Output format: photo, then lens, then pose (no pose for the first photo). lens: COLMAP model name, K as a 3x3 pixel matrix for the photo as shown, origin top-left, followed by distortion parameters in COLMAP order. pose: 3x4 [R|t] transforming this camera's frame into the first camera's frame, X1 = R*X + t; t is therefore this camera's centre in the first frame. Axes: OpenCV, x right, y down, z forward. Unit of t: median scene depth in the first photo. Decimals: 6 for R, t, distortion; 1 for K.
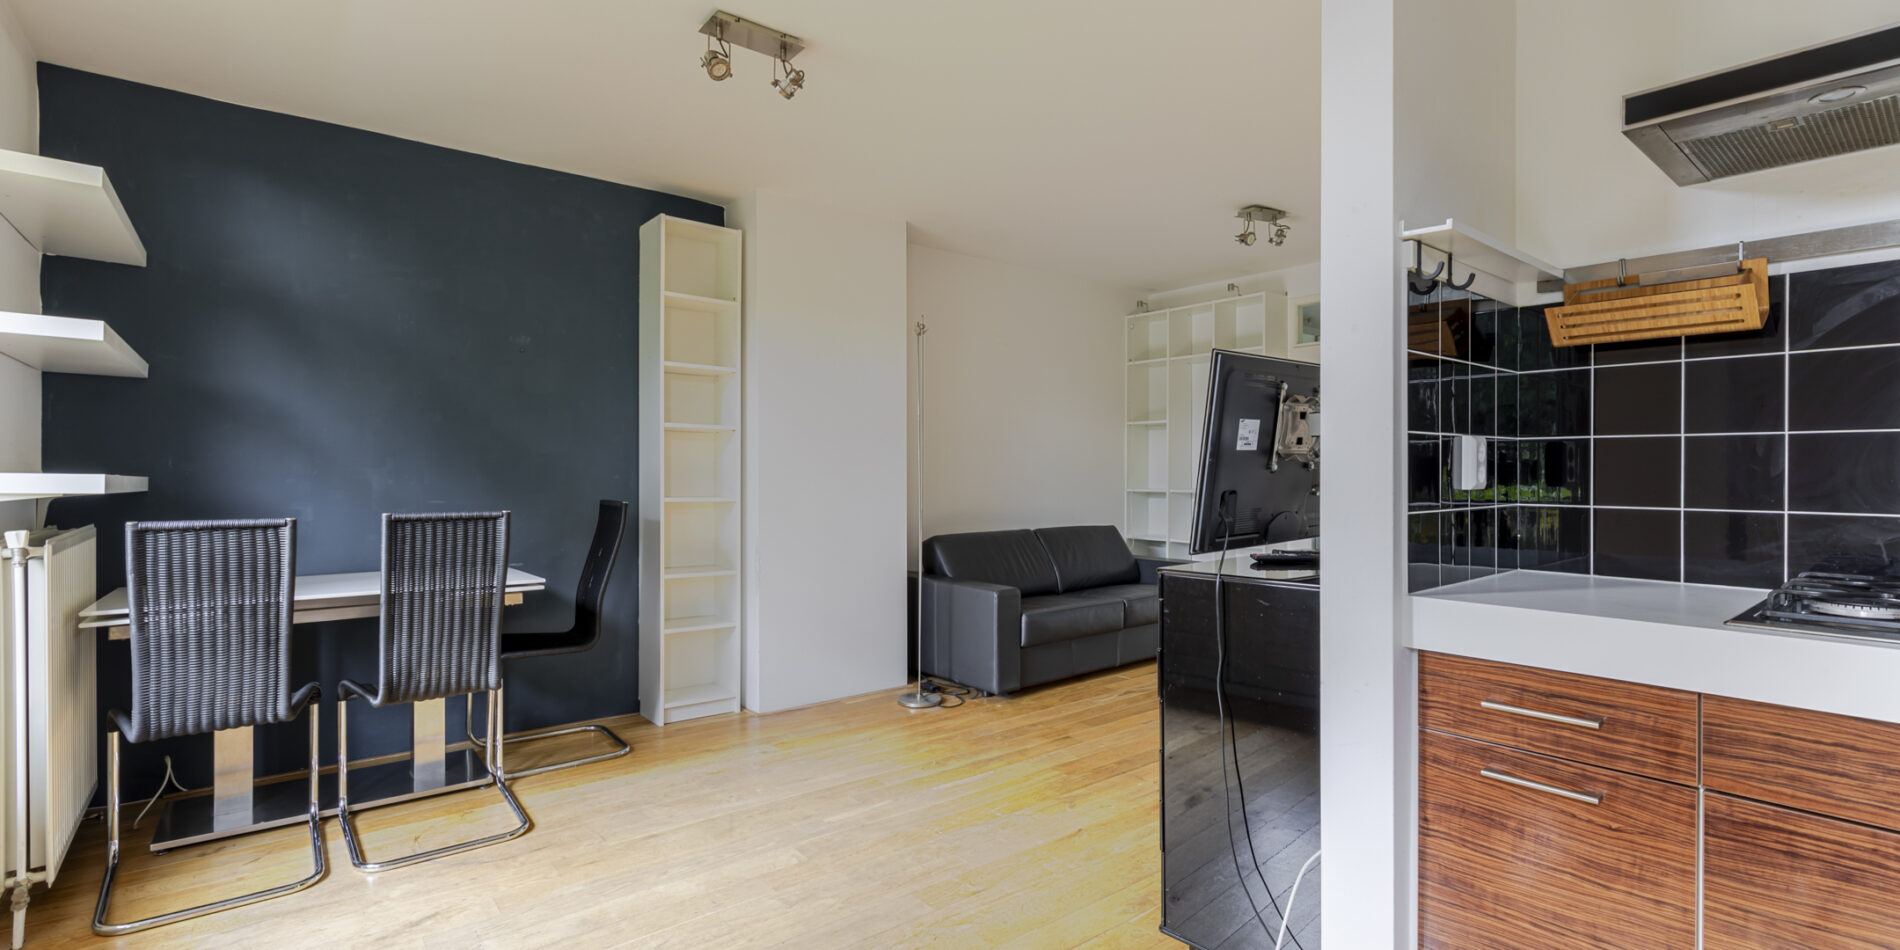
lens RADIAL K [[865.1, 0, 955.5], [0, 865.1, 483.8], [0, 0, 1]] dist [0.009419, 0.000317]
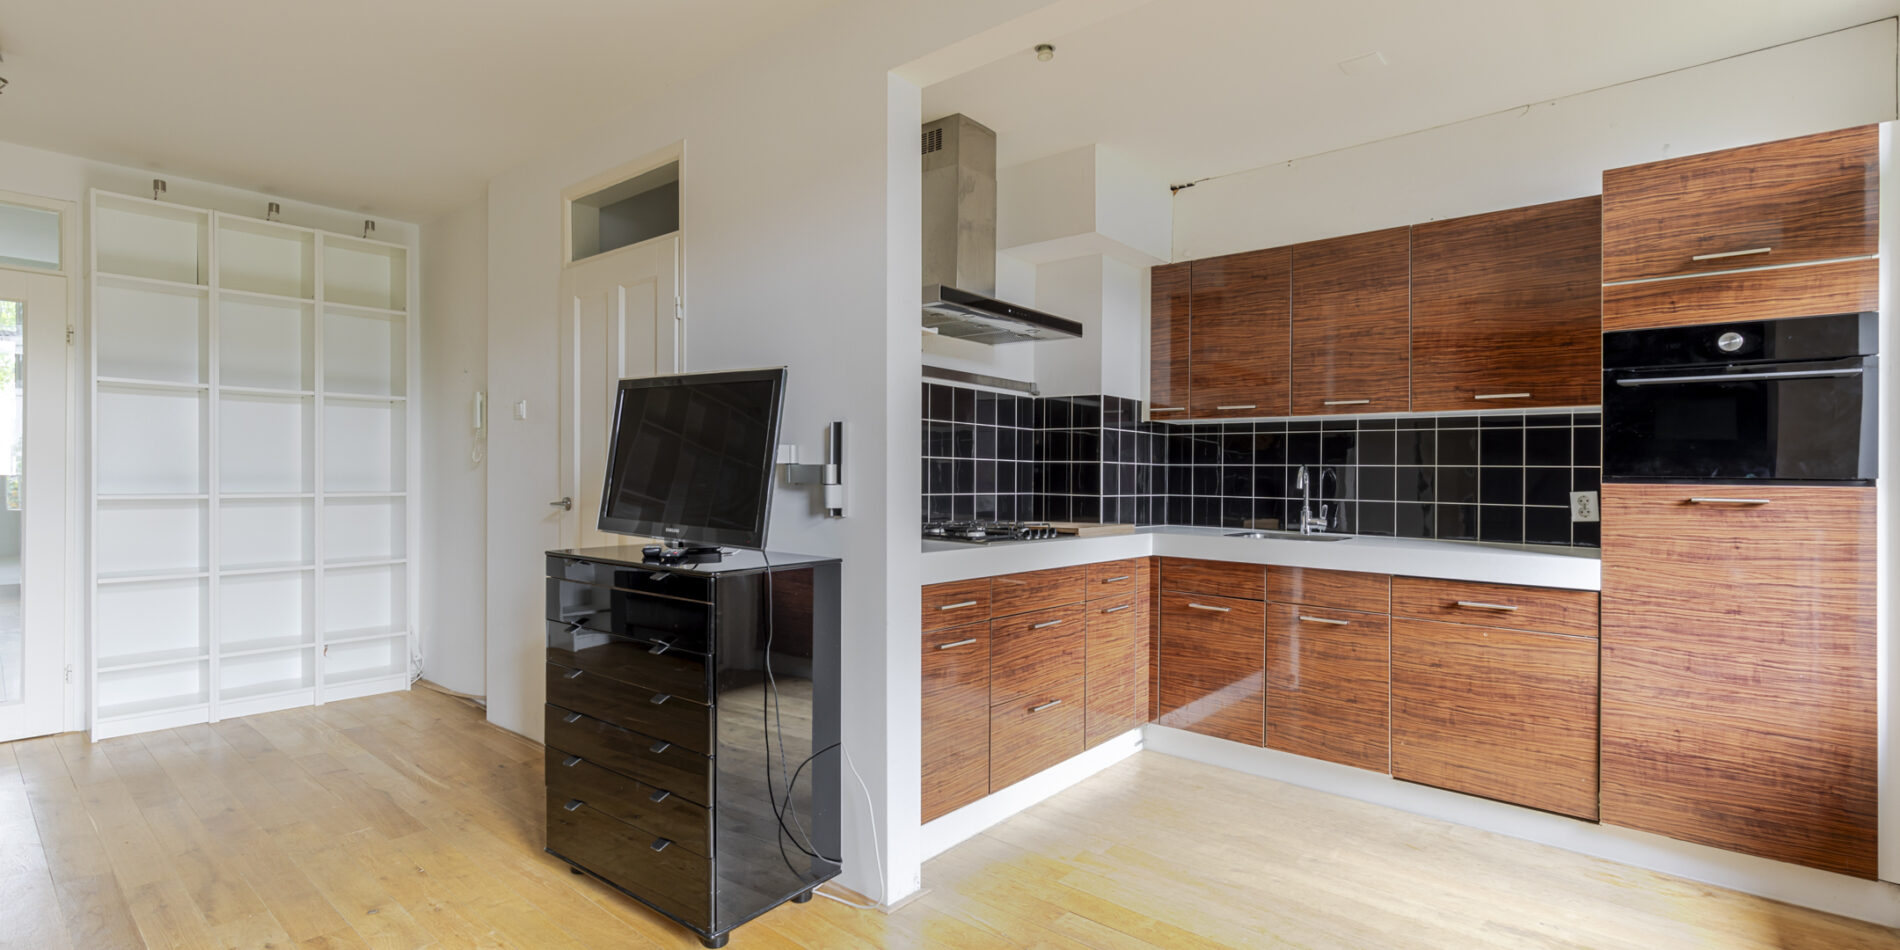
lens RADIAL K [[871.8, 0, 936.1], [0, 871.8, 476.9], [0, 0, 1]] dist [-0.000921, 0.000267]
pose [[-0.168563, -0.006674, 0.985668, -0.640678], [0.000673, 0.999976, 0.006886, -0.013850], [-0.985691, 0.001824, -0.168554, 0.743074]]
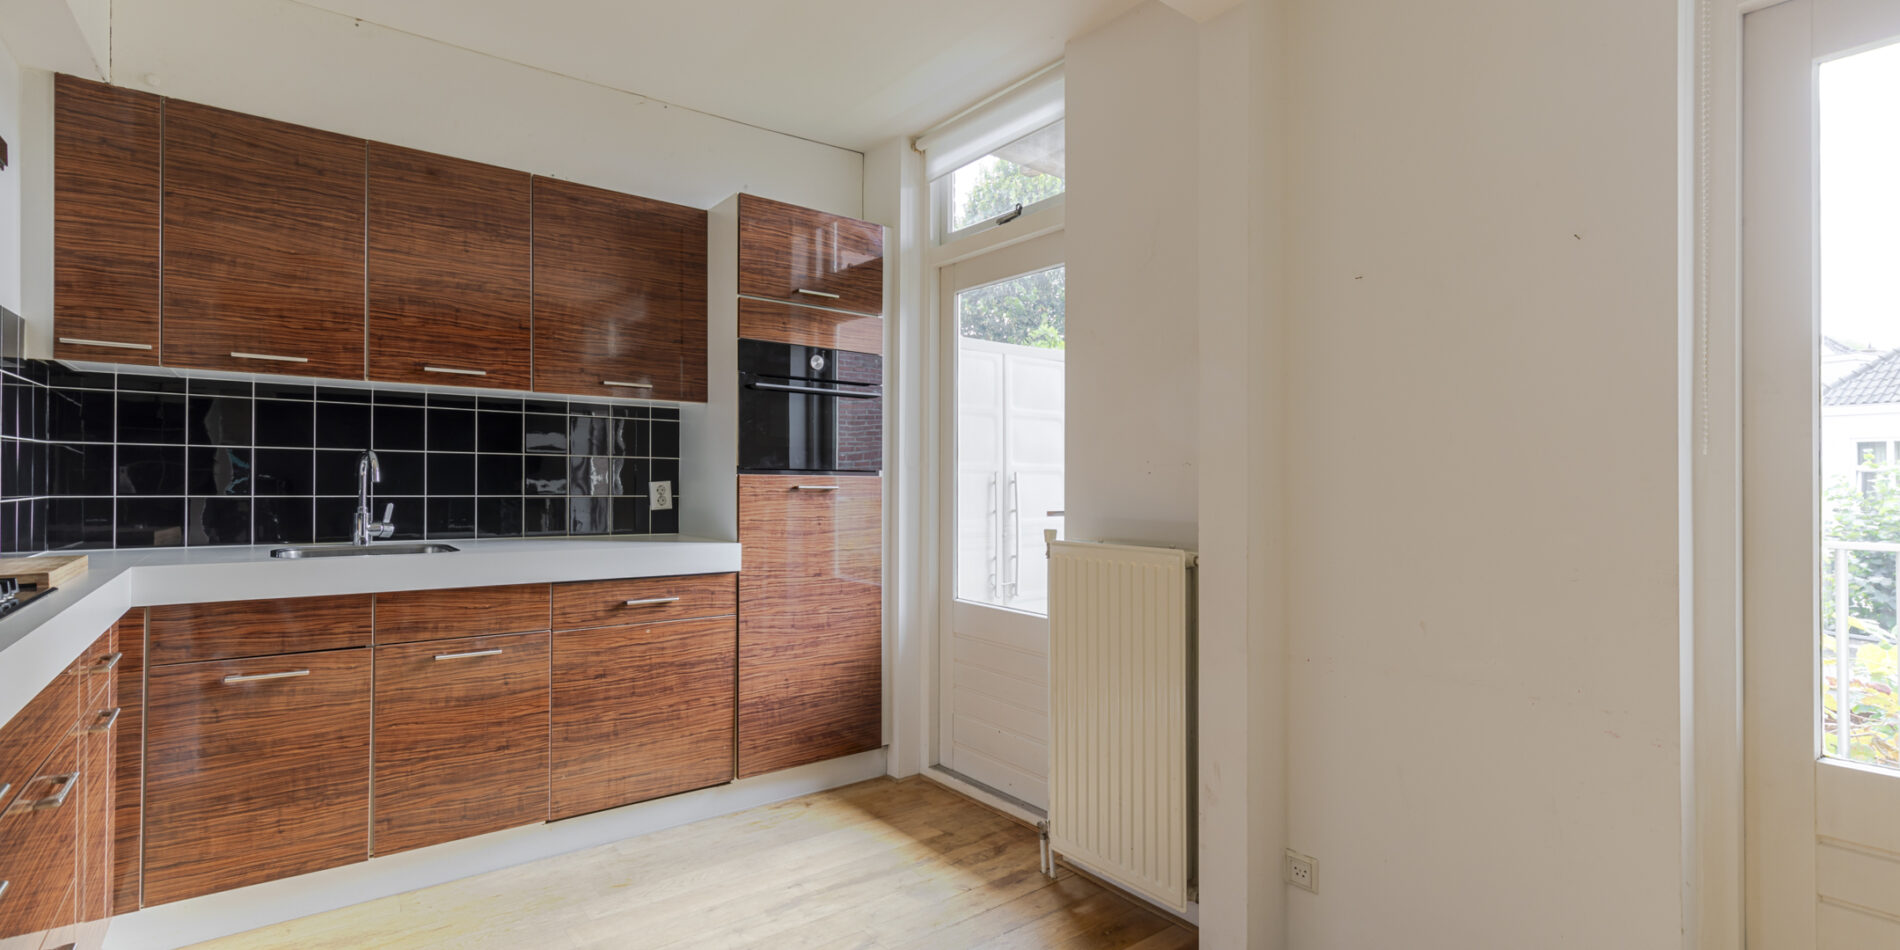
lens RADIAL K [[862.4, 0, 984.1], [0, 862.4, 467.8], [0, 0, 1]] dist [0.001333, 0.000140]
pose [[-0.999900, -0.013962, 0.002402, -0.074664], [-0.013959, 0.999902, 0.001239, -0.012724], [-0.002419, 0.001205, -0.999996, 0.926098]]
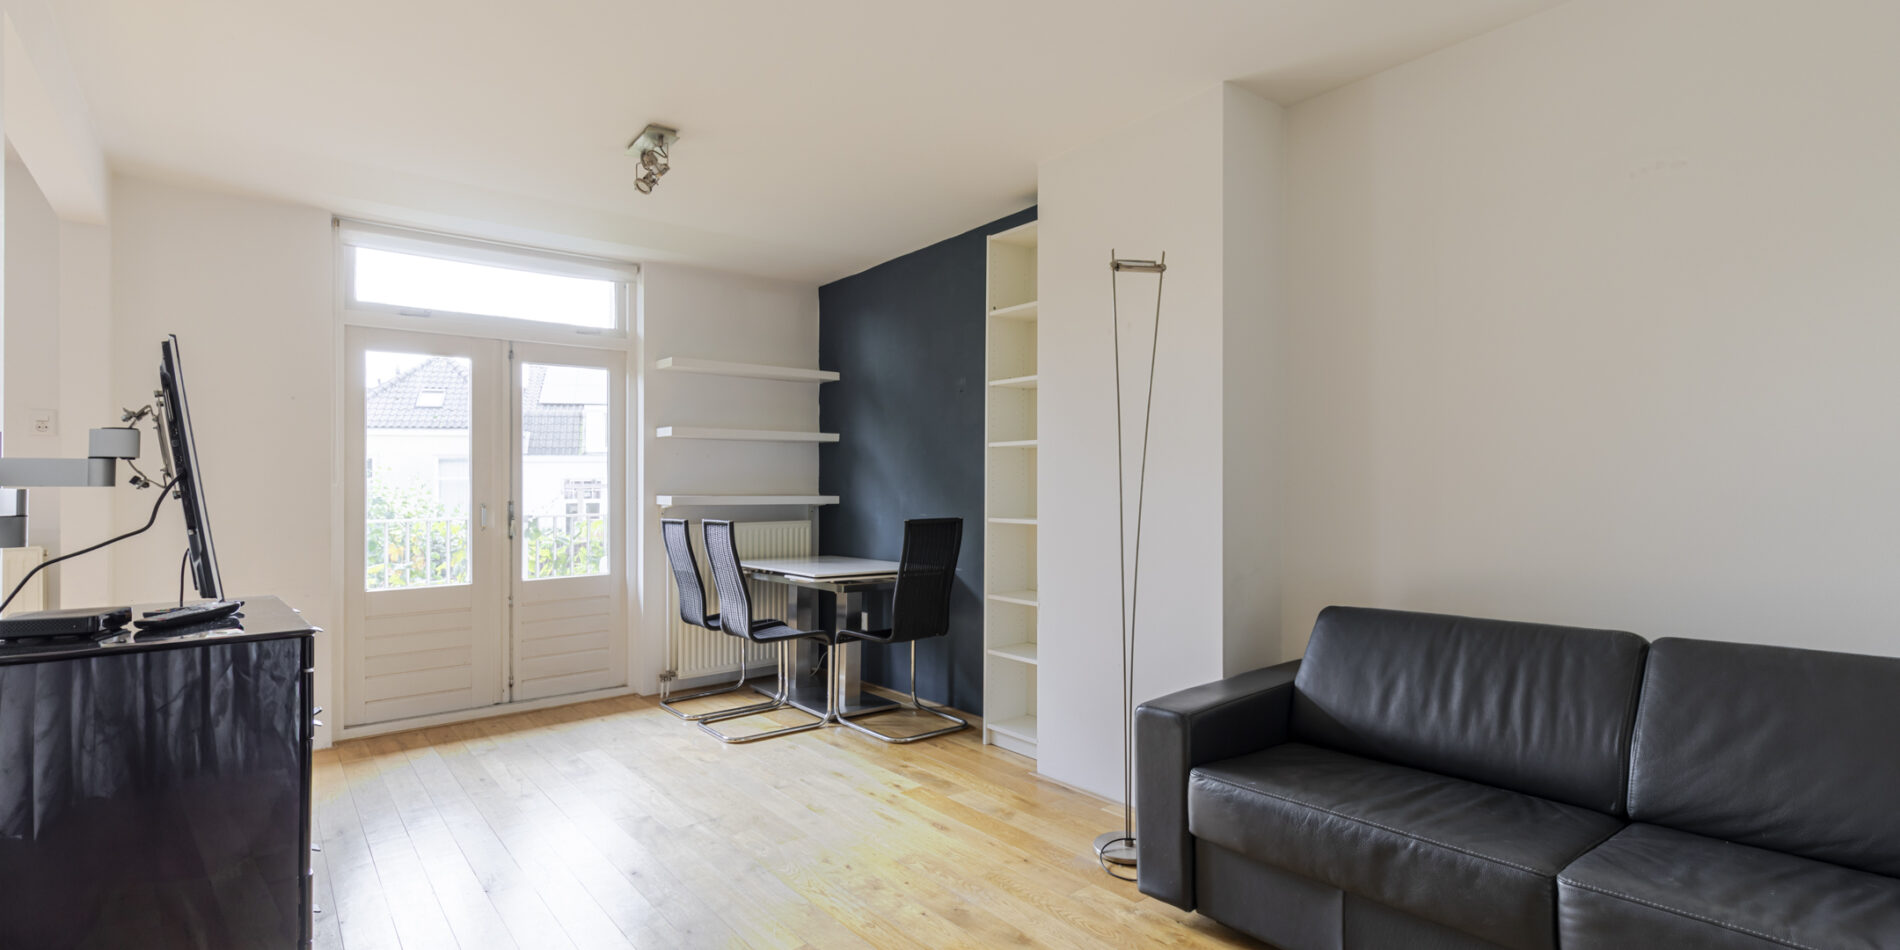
lens RADIAL K [[862.3, 0, 952.4], [0, 862.3, 500.8], [0, 0, 1]] dist [0.002116, 0.000259]
pose [[-0.003137, 0.009279, -0.999952, 0.992380], [-0.008855, 0.999917, 0.009307, -0.021448], [0.999956, 0.008884, -0.003055, 1.436177]]
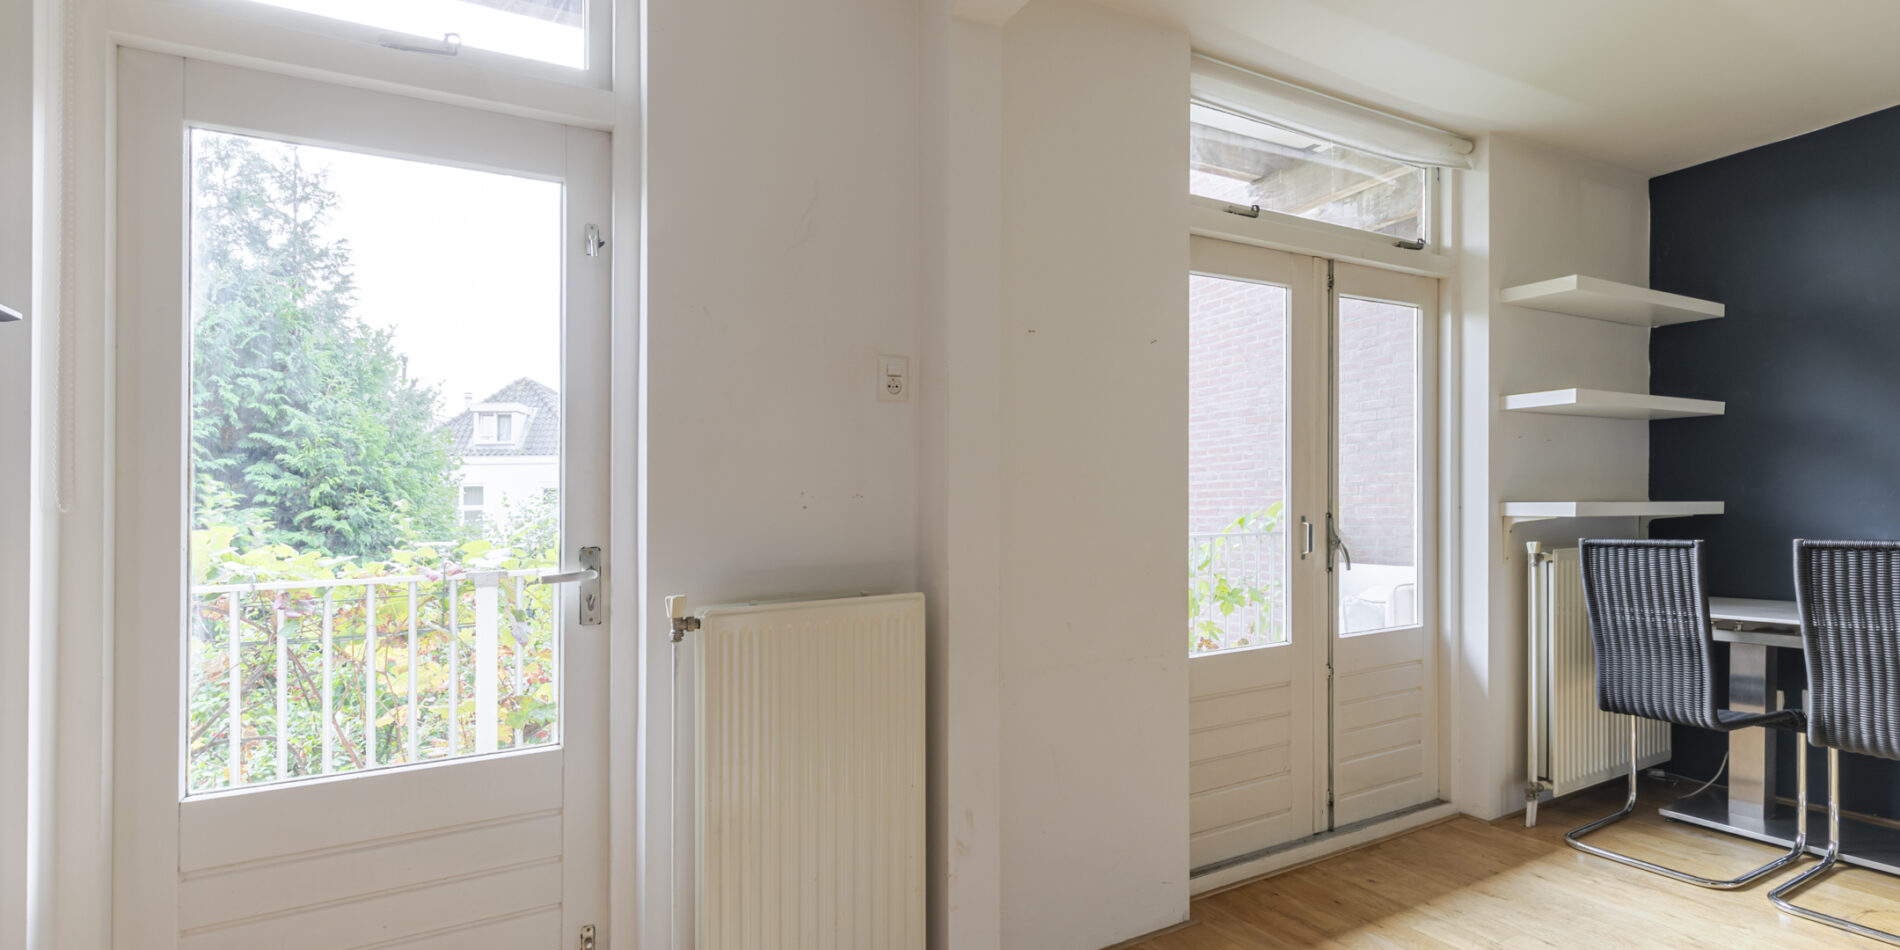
lens RADIAL K [[876.4, 0, 957.3], [0, 876.4, 517.8], [0, 0, 1]] dist [0.001720, -0.000518]
pose [[-0.191159, 0.005817, -0.981542, 0.437950], [0.004409, 0.999977, 0.005068, 0.002420], [0.981549, -0.003358, -0.191181, 0.276125]]
